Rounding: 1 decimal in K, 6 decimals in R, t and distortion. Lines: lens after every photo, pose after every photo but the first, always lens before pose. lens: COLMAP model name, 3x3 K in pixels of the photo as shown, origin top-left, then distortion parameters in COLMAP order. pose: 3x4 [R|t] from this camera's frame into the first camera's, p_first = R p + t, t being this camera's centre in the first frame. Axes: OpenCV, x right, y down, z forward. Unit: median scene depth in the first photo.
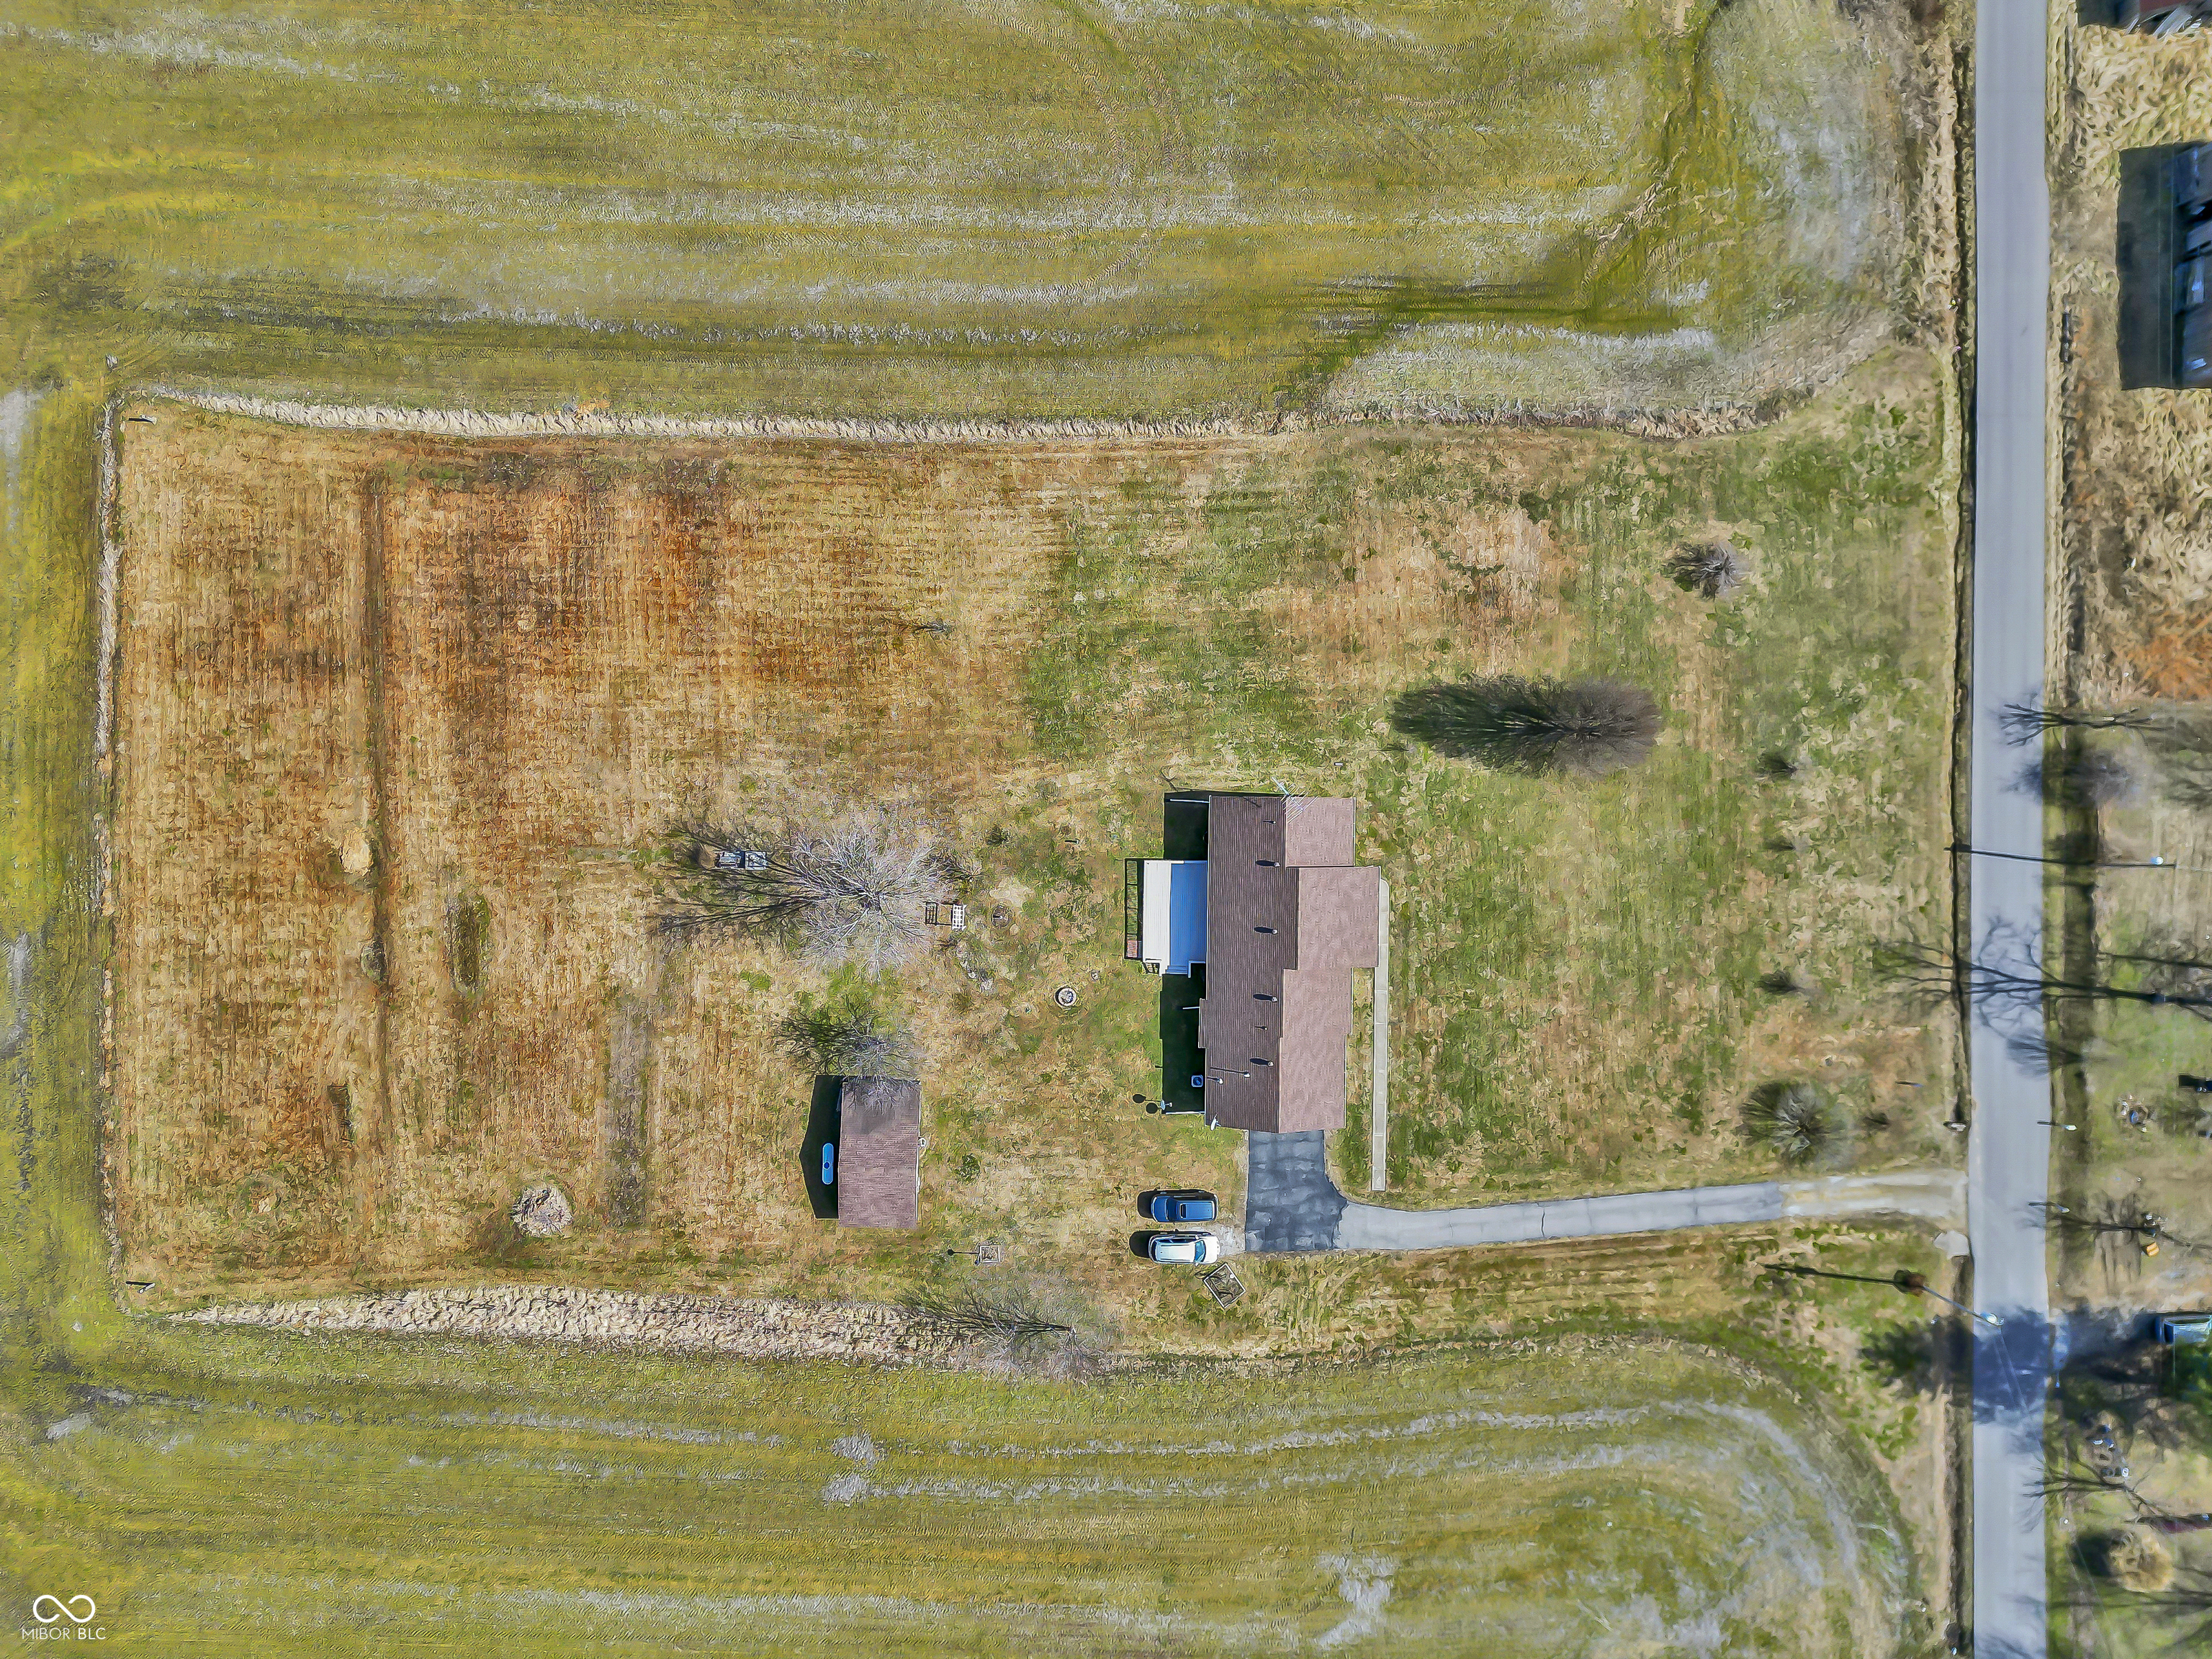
lens RADIAL K [[1557.3, 0, 1113.8], [0, 1557.3, 828.6], [0, 0, 1]] dist [0.084690, -0.093908]
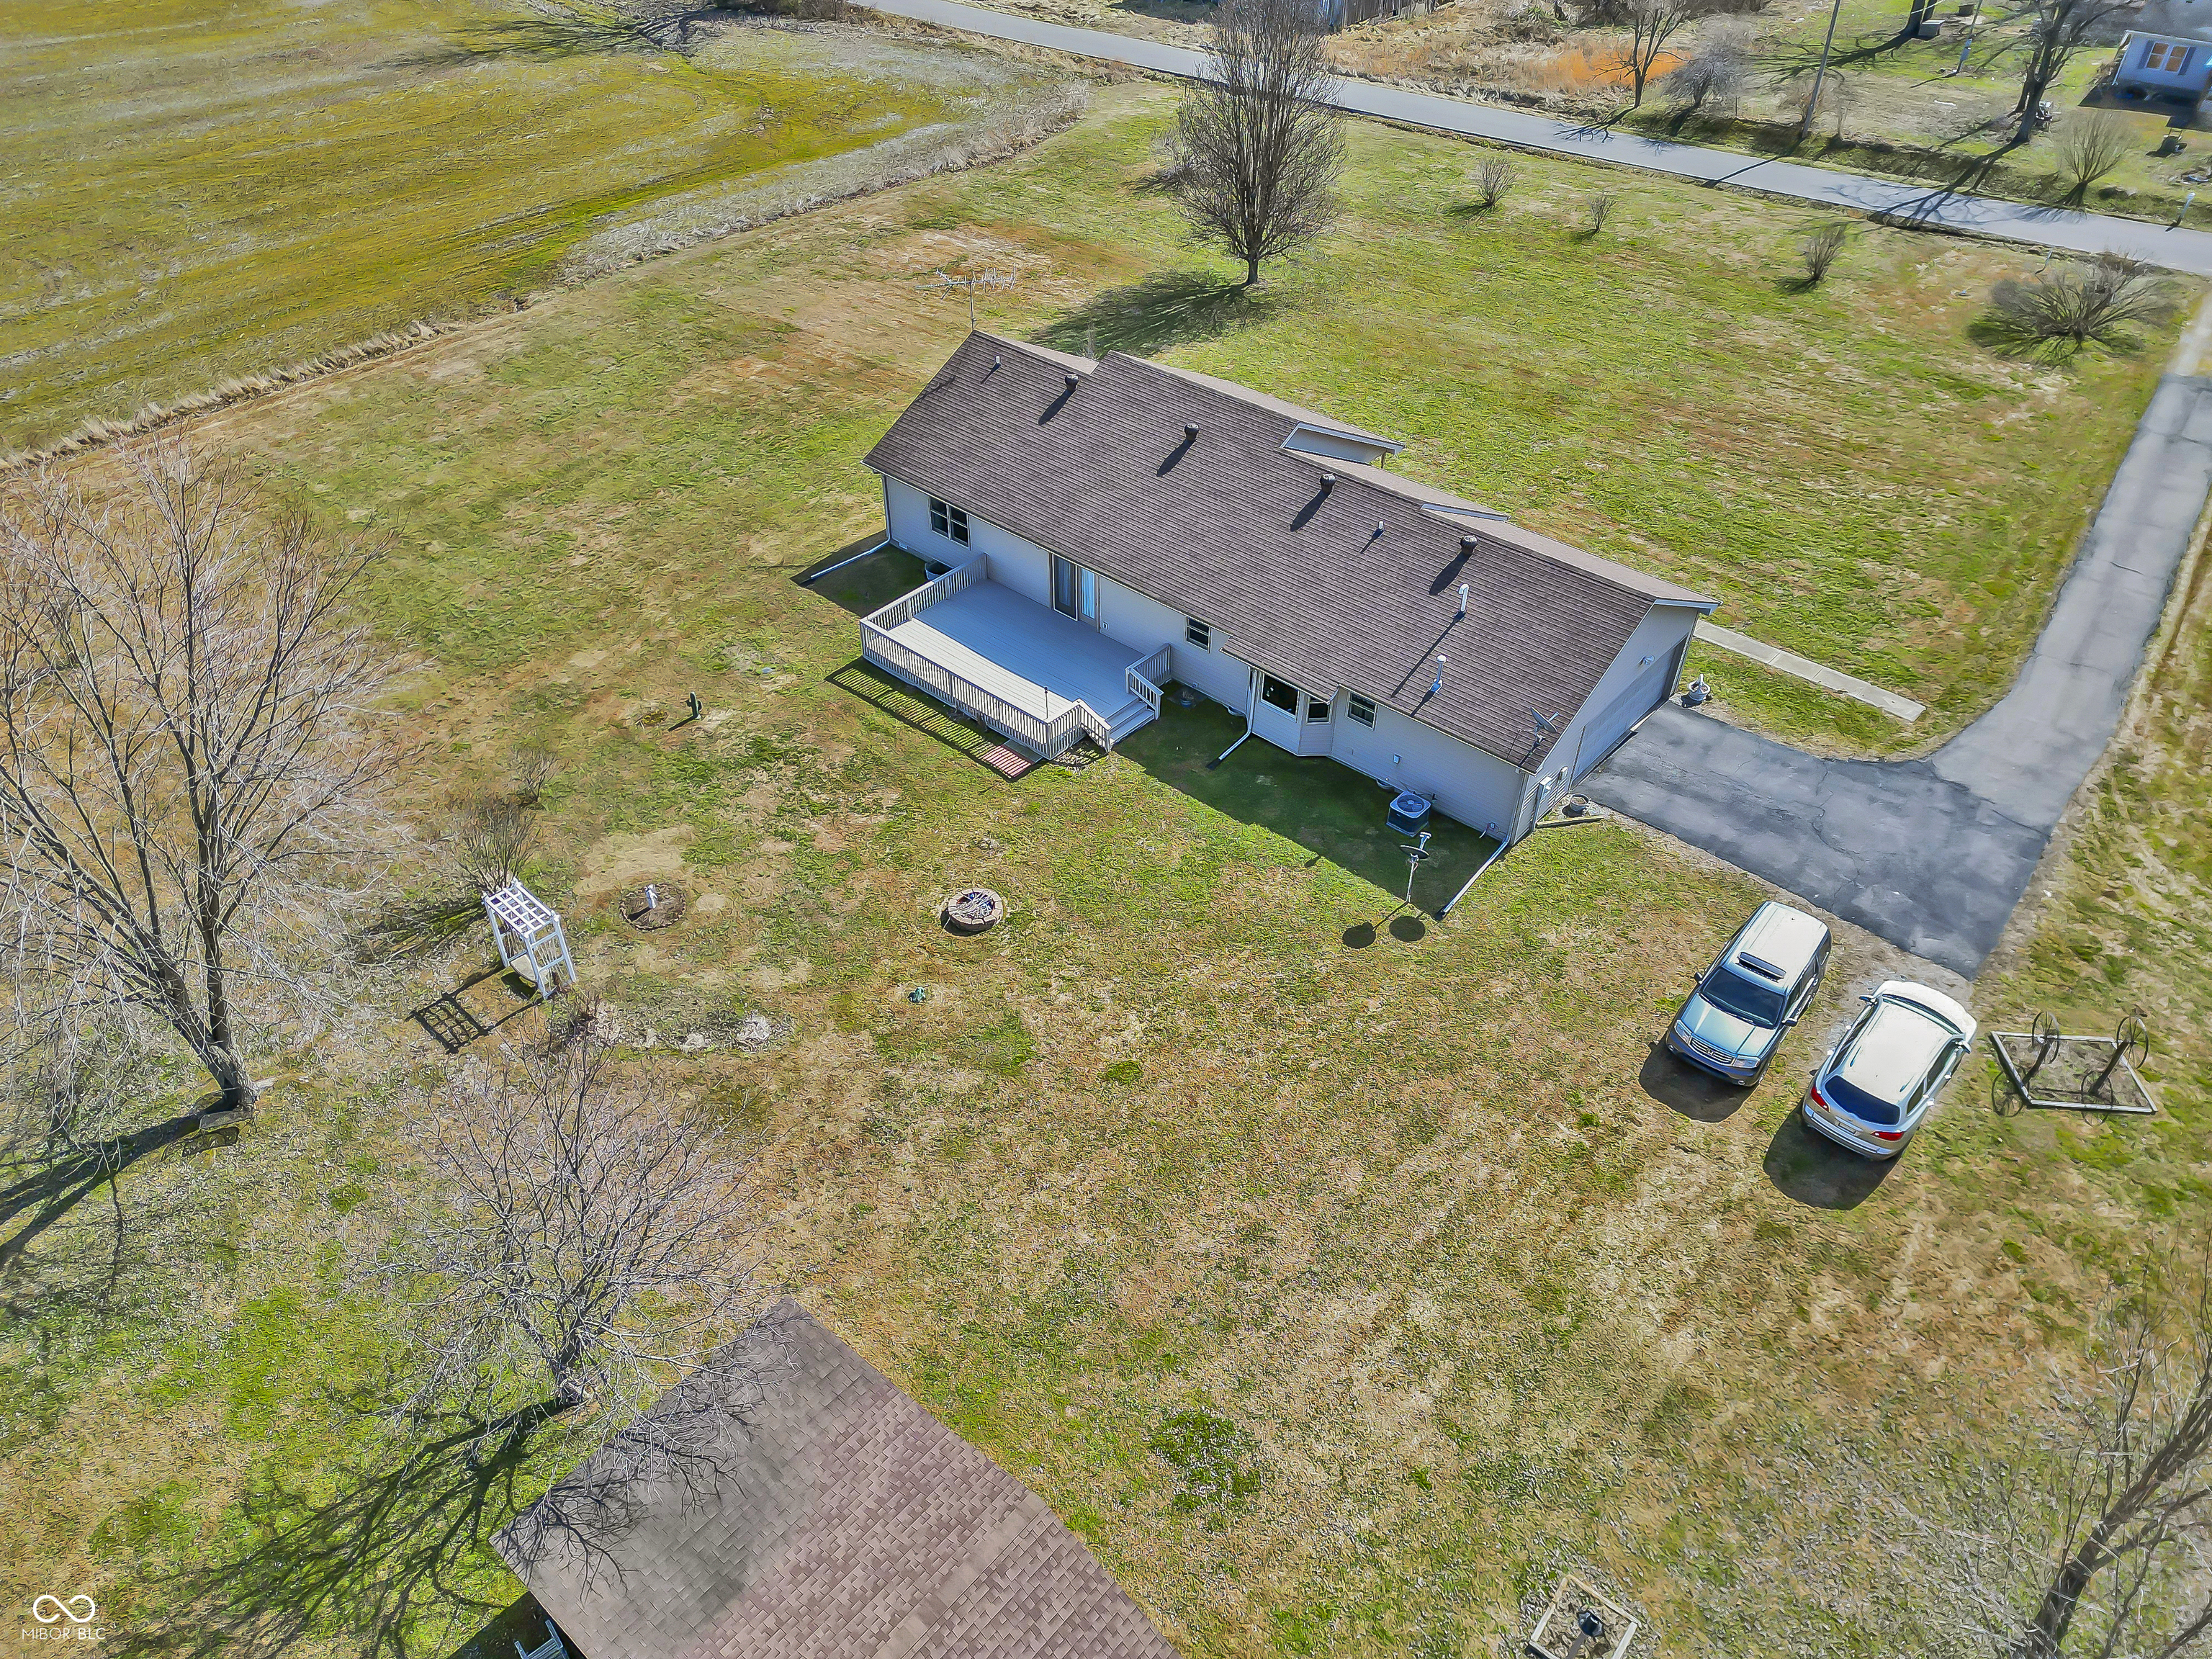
lens RADIAL K [[1557.3, 0, 1113.8], [0, 1557.3, 828.6], [0, 0, 1]] dist [0.084690, -0.093908]
pose [[0.648115, -0.478292, 0.592608, -0.195235], [0.761530, 0.402604, -0.507919, 0.288009], [0.004347, 0.780479, 0.625167, 0.784138]]
